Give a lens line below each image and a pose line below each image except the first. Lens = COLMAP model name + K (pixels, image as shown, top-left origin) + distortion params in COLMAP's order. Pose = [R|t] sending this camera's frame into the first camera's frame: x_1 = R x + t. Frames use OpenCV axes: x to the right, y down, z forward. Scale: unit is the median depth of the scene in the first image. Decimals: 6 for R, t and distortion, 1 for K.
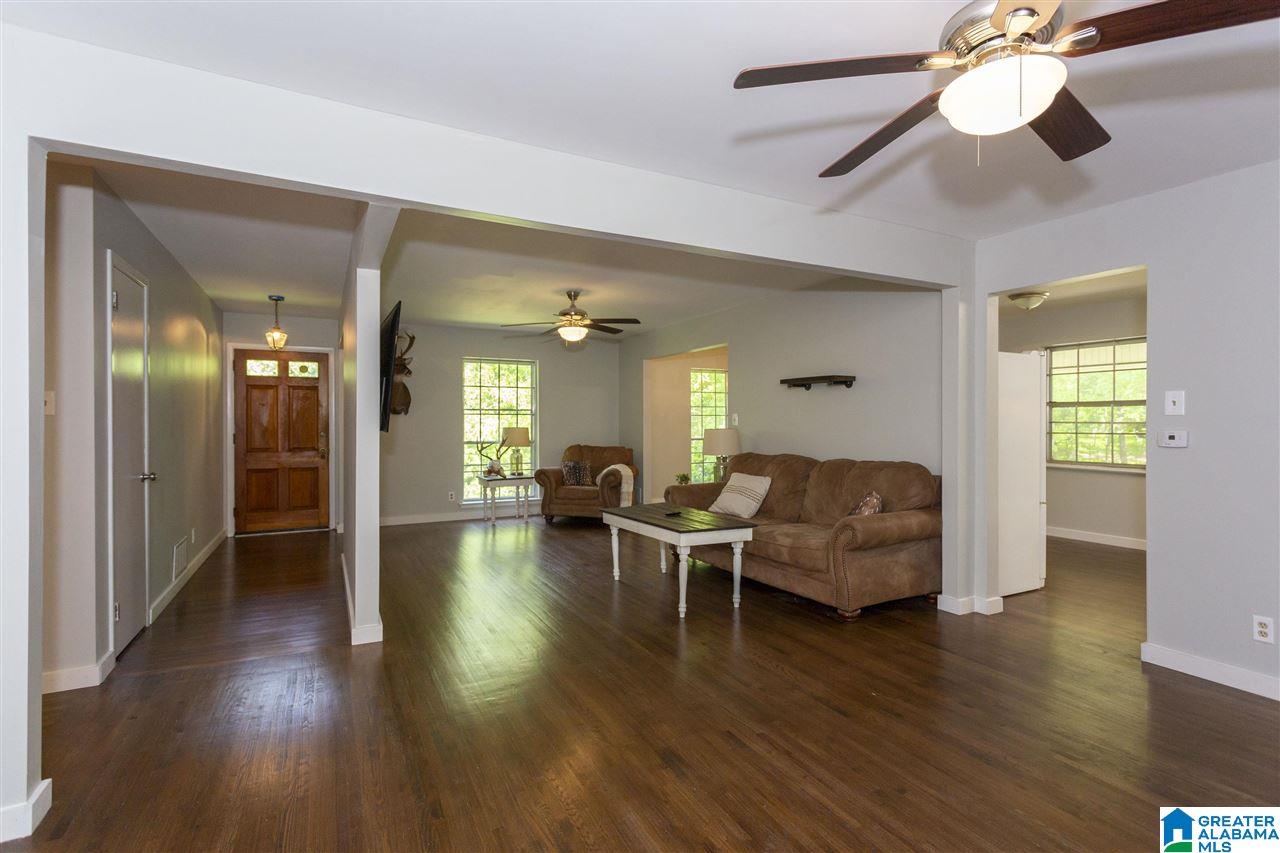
lens RADIAL K [[623.0, 0, 652.6], [0, 623.0, 426.7], [0, 0, 1]] dist [0.000830, 0.000040]
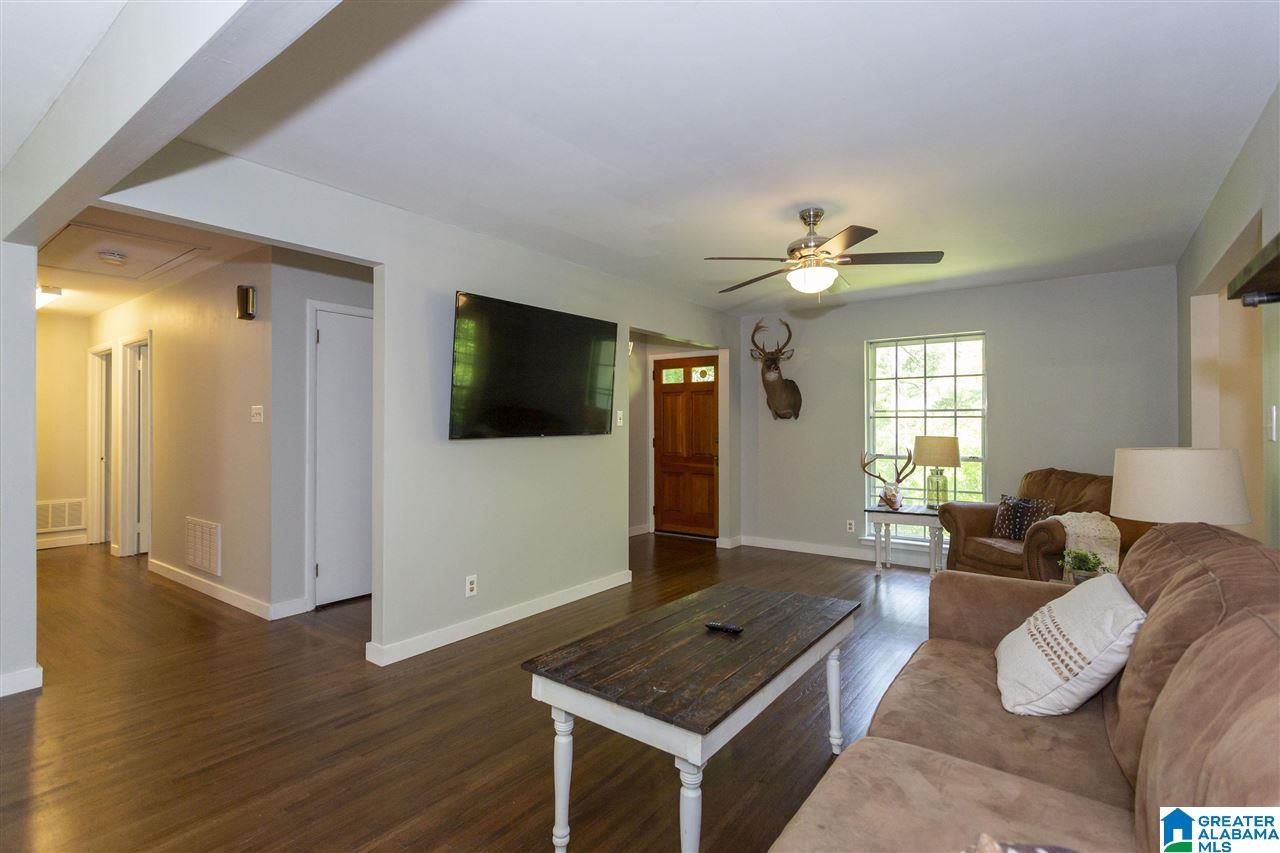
lens RADIAL K [[614.2, 0, 638.5], [0, 614.2, 421.7], [0, 0, 1]] dist [-0.000449, 0.000043]
pose [[0.421644, -0.006630, -0.906737, 0.253176], [-0.008164, 0.999905, -0.011107, -0.005032], [0.906725, 0.012086, 0.421550, 0.461307]]
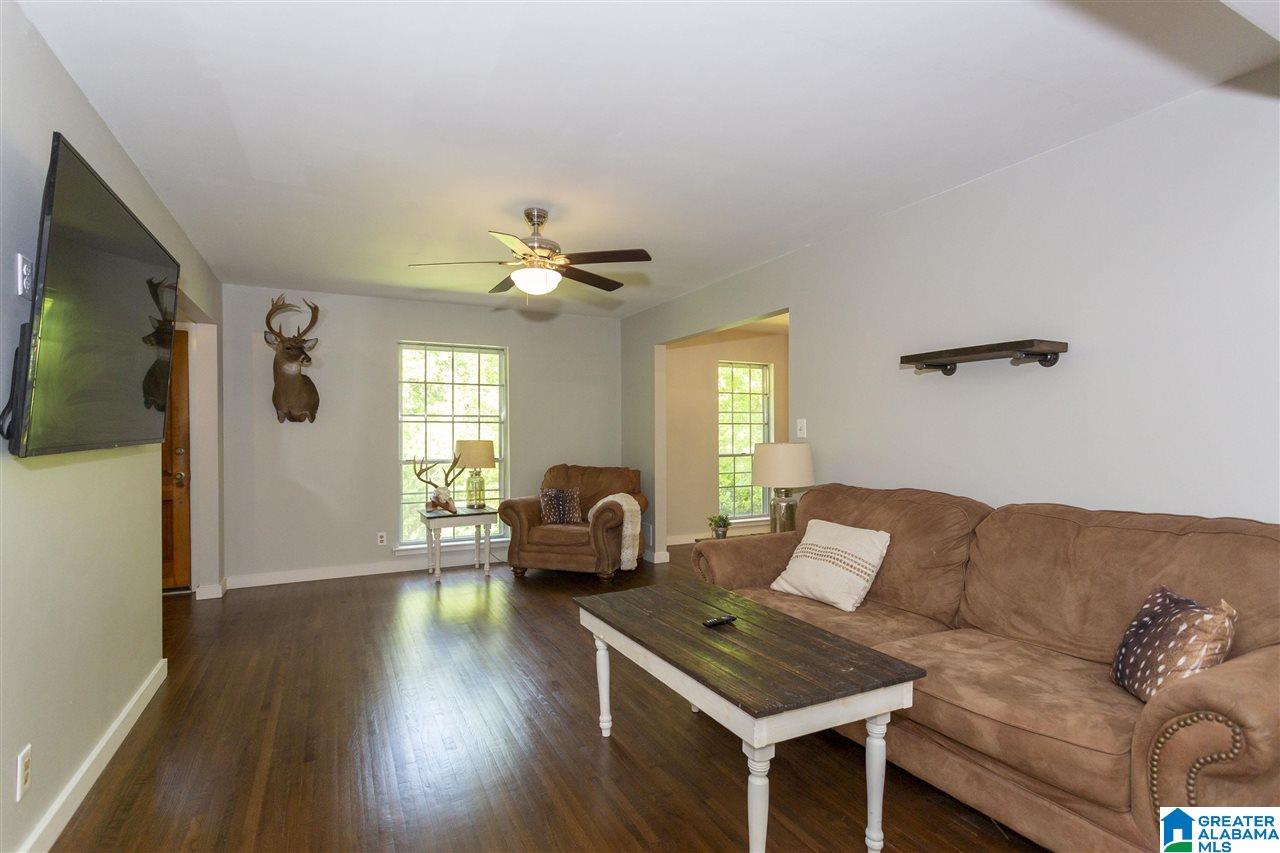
lens RADIAL K [[620.8, 0, 639.6], [0, 620.8, 441.1], [0, 0, 1]] dist [0.019468, 0.000047]
pose [[0.999310, -0.001108, -0.037131, -0.006546], [0.001306, 0.999985, 0.005327, -0.001712], [0.037124, -0.005372, 0.999296, 0.317677]]
